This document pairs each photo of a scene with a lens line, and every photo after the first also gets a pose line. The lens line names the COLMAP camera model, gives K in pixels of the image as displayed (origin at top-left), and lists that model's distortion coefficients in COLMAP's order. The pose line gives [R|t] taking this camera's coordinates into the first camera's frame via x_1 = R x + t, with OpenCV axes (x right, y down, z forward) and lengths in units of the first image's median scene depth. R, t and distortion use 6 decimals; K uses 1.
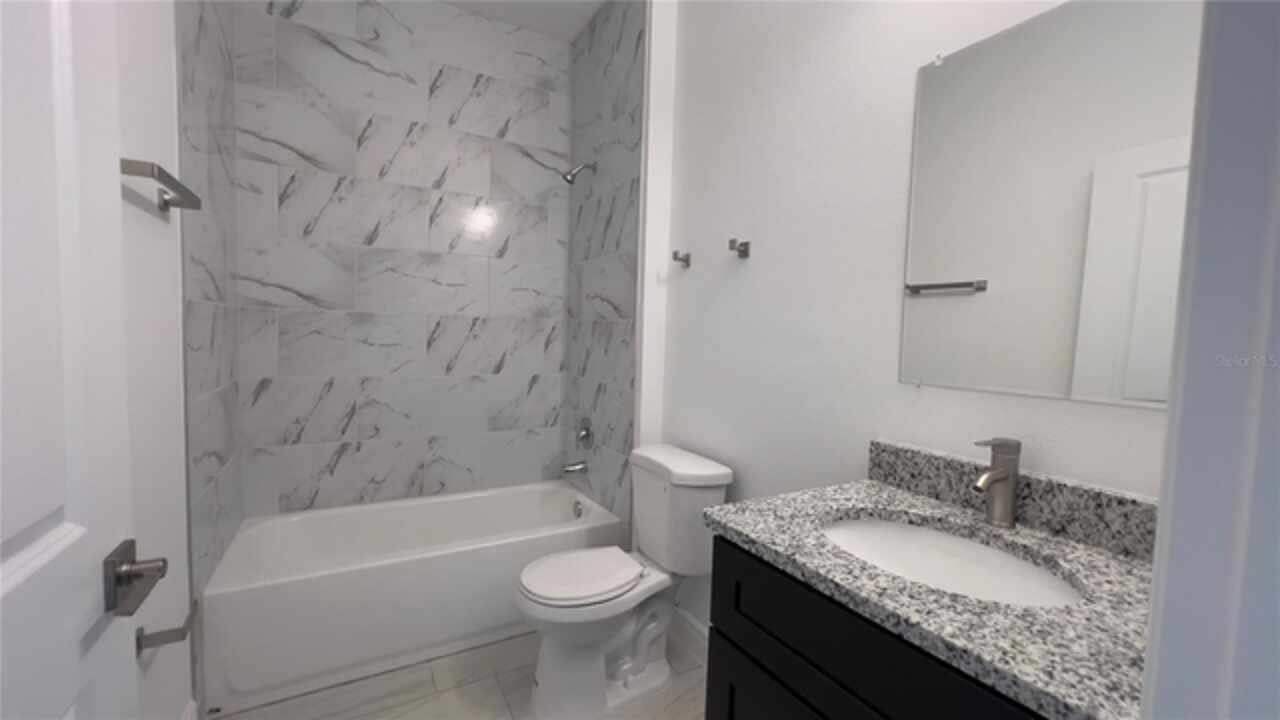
lens RADIAL K [[514.9, 0, 642.6], [0, 514.9, 354.5], [0, 0, 1]] dist [-0.004102, 0.001209]
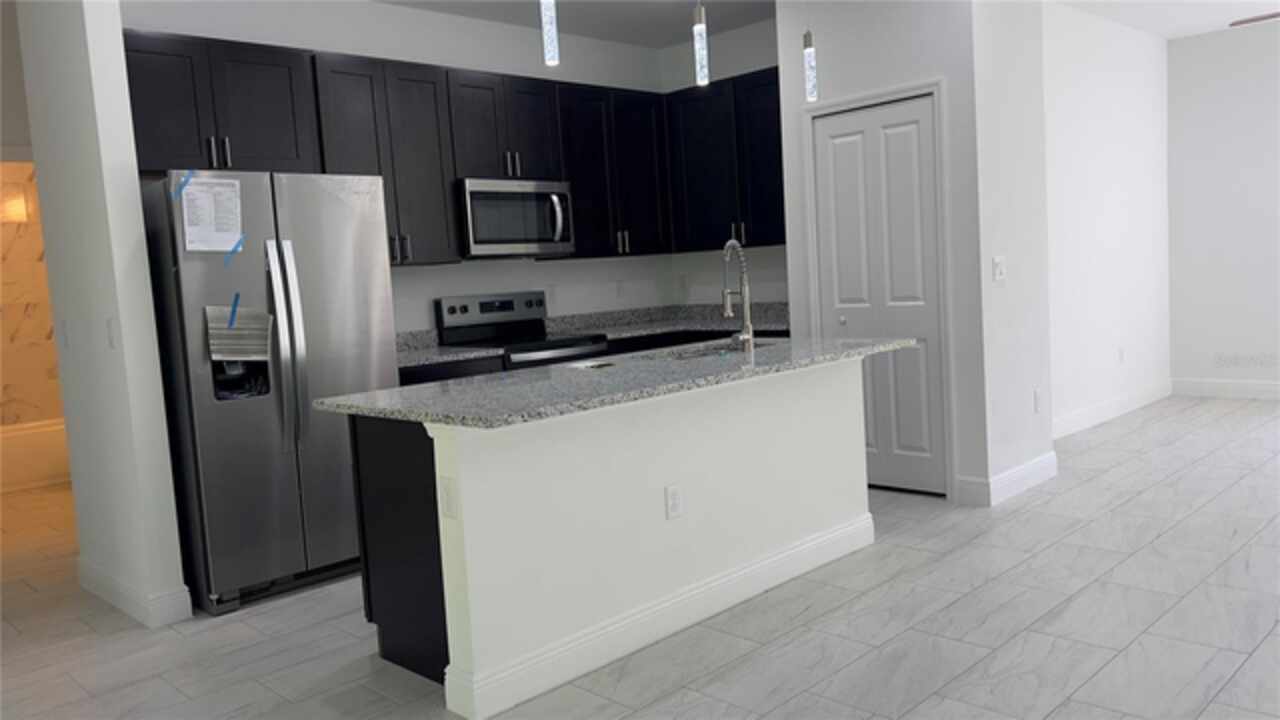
lens RADIAL K [[962.2, 0, 643.1], [0, 962.2, 354.1], [0, 0, 1]] dist [0.059005, -0.071532]
pose [[0.961756, -0.115845, 0.248203, 0.675654], [0.109556, 0.993213, 0.039050, 0.158812], [-0.251043, -0.010365, 0.967921, -2.187403]]
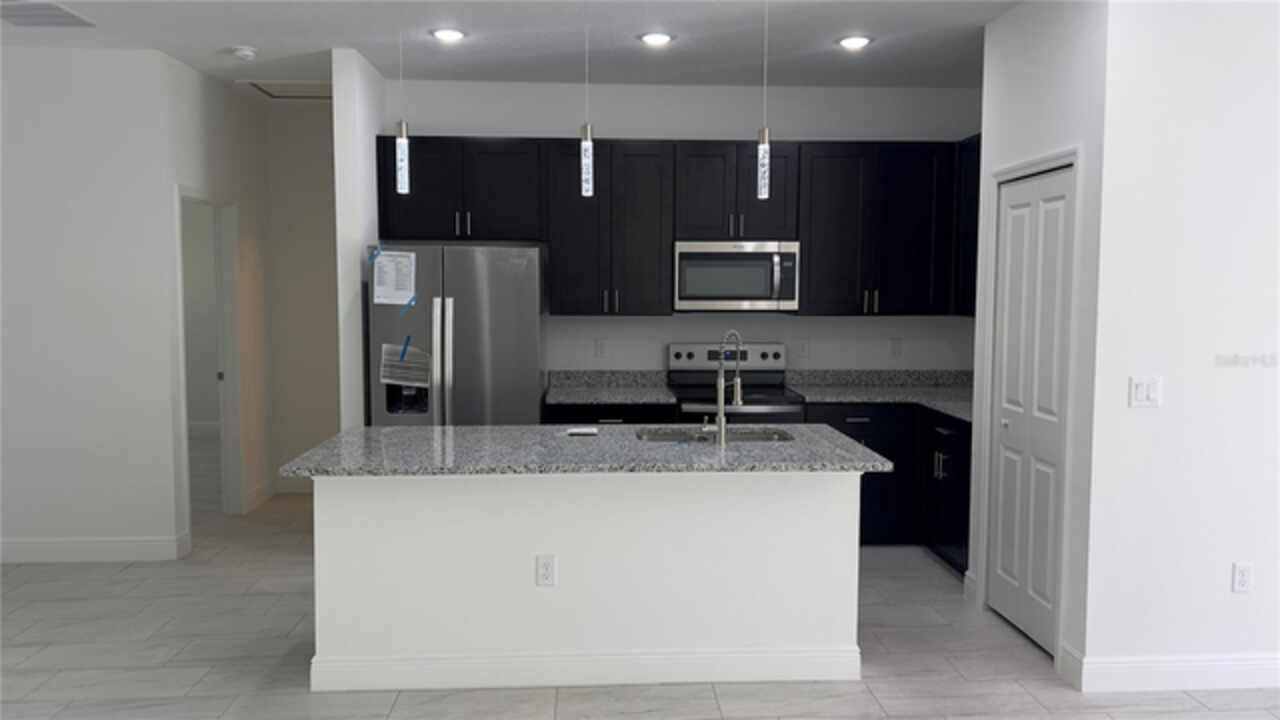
lens RADIAL K [[962.2, 0, 638.6], [0, 962.2, 350.9], [0, 0, 1]] dist [0.059005, -0.071532]
pose [[0.892407, 0.002579, -0.451223, 1.759477], [-0.001261, 0.999994, 0.003222, 0.082527], [0.451229, -0.002306, 0.892405, -2.160485]]
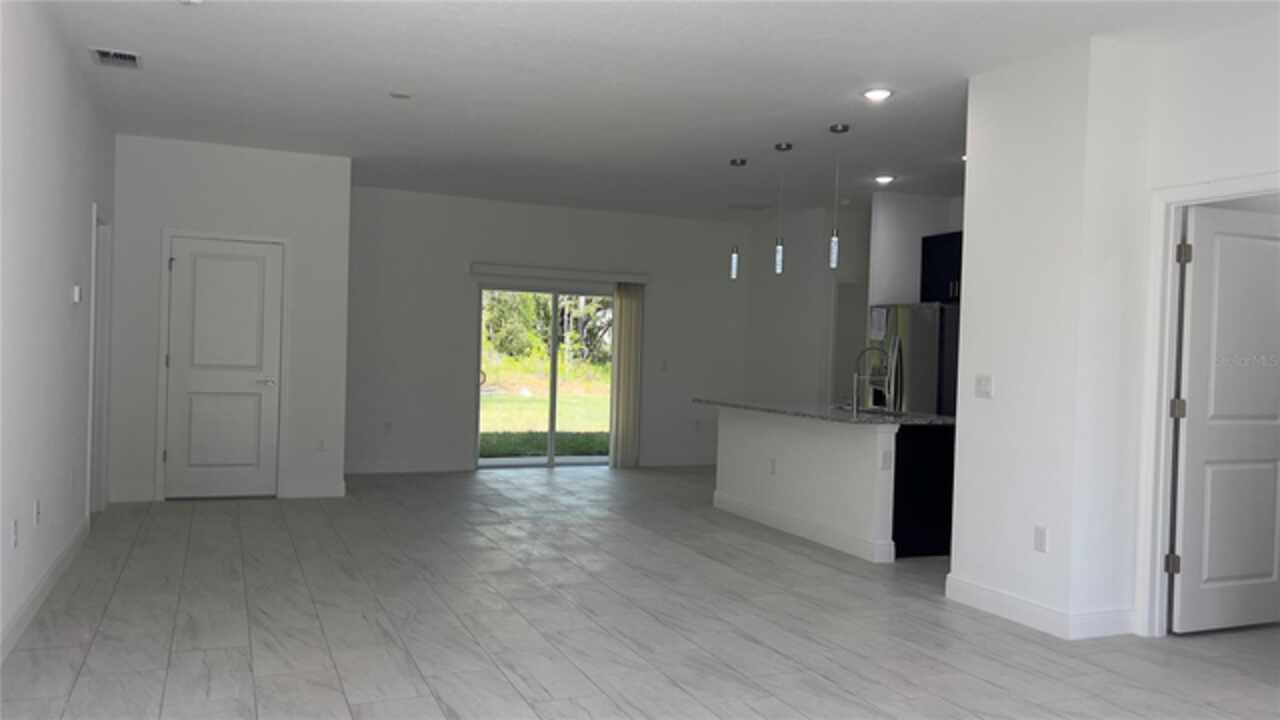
lens RADIAL K [[962.2, 0, 631.4], [0, 962.2, 361.9], [0, 0, 1]] dist [0.059005, -0.071532]
pose [[-0.117581, -0.024222, -0.992768, 3.742826], [-0.092315, 0.995640, -0.013358, 0.187032], [0.988763, 0.090077, -0.119305, -1.067158]]
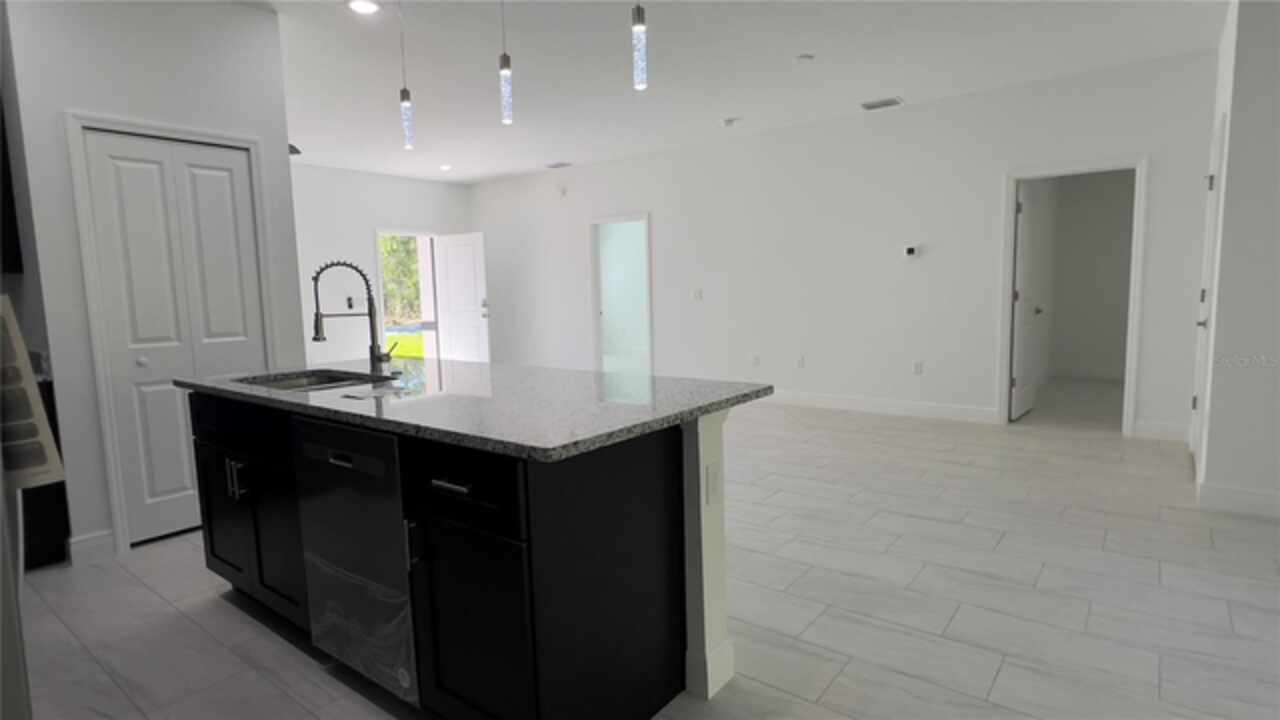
lens RADIAL K [[660.0, 0, 637.6], [0, 660.0, 363.0], [0, 0, 1]] dist [0.000321, 0.001932]
pose [[-0.372218, -0.126283, 0.919514, 0.085615], [0.065097, 0.984709, 0.161587, 0.075662], [-0.925860, 0.120003, -0.358306, -0.792691]]
